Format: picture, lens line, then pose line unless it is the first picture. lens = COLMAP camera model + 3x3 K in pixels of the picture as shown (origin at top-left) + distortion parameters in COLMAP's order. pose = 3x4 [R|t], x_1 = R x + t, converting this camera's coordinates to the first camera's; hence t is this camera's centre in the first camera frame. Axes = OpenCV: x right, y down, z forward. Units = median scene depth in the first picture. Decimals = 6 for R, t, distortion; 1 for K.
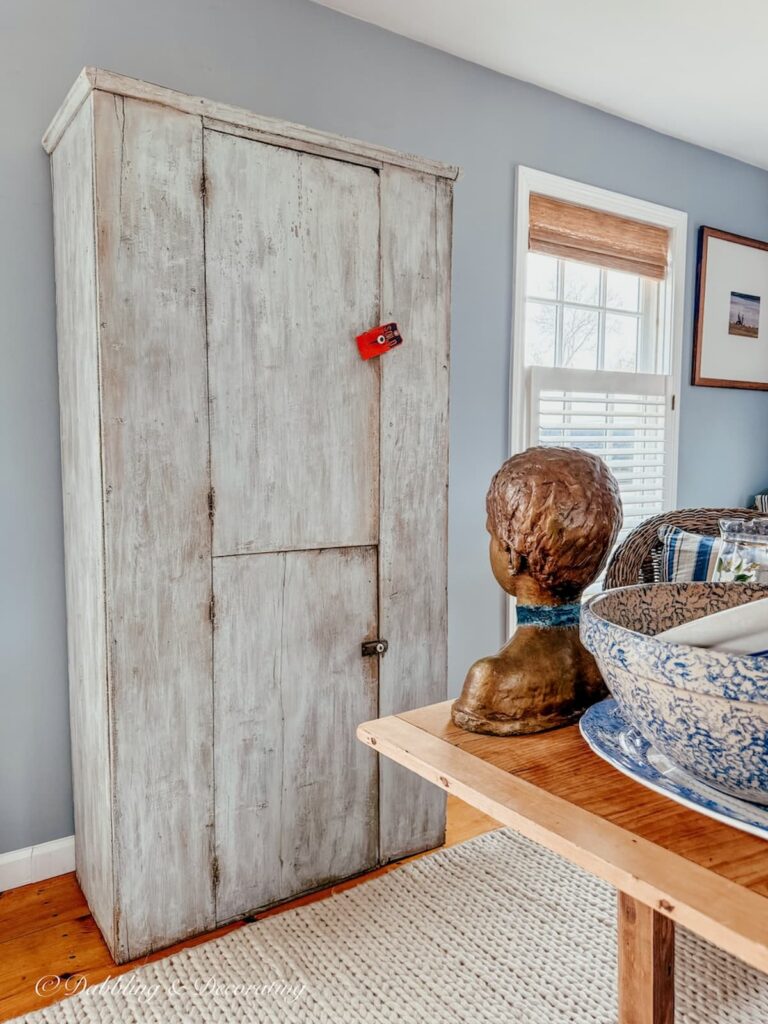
lens RADIAL K [[763.7, 0, 384.0], [0, 763.7, 512.0], [0, 0, 1]] dist [0.193330, -0.413097]
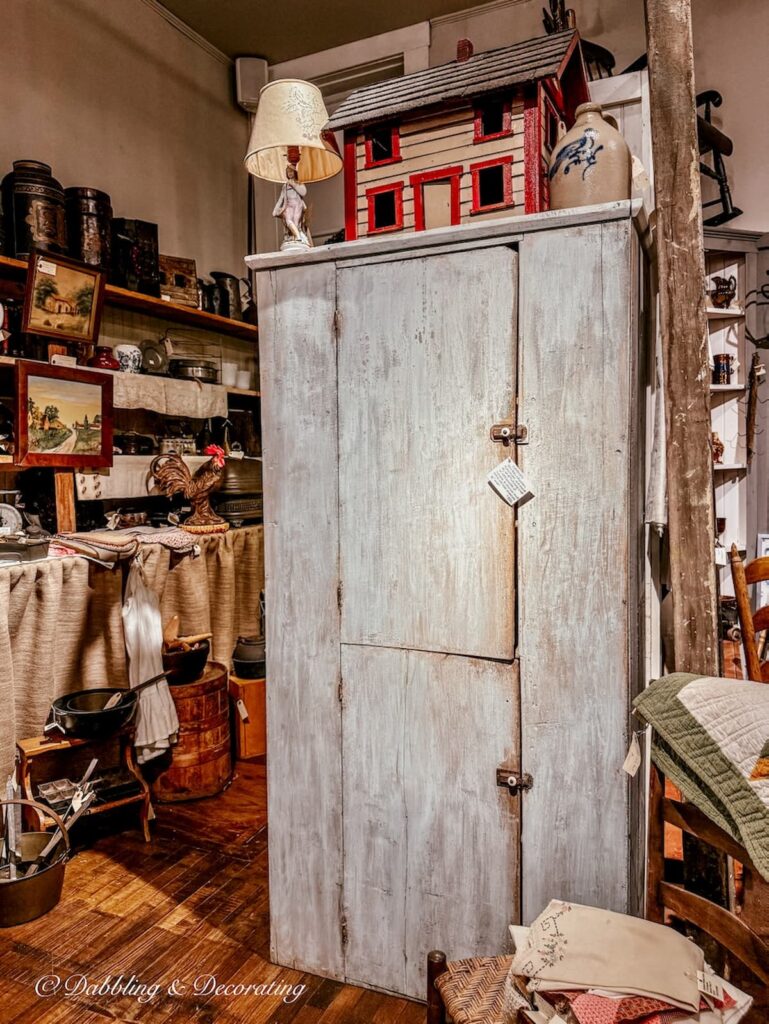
lens RADIAL K [[763.7, 0, 384.5], [0, 763.7, 512.0], [0, 0, 1]] dist [0.193330, -0.413097]
pose [[0.526294, 0.035434, -0.849564, 0.723584], [-0.053042, 0.998554, 0.008789, -0.139608], [0.848647, 0.040436, 0.527412, 0.440341]]
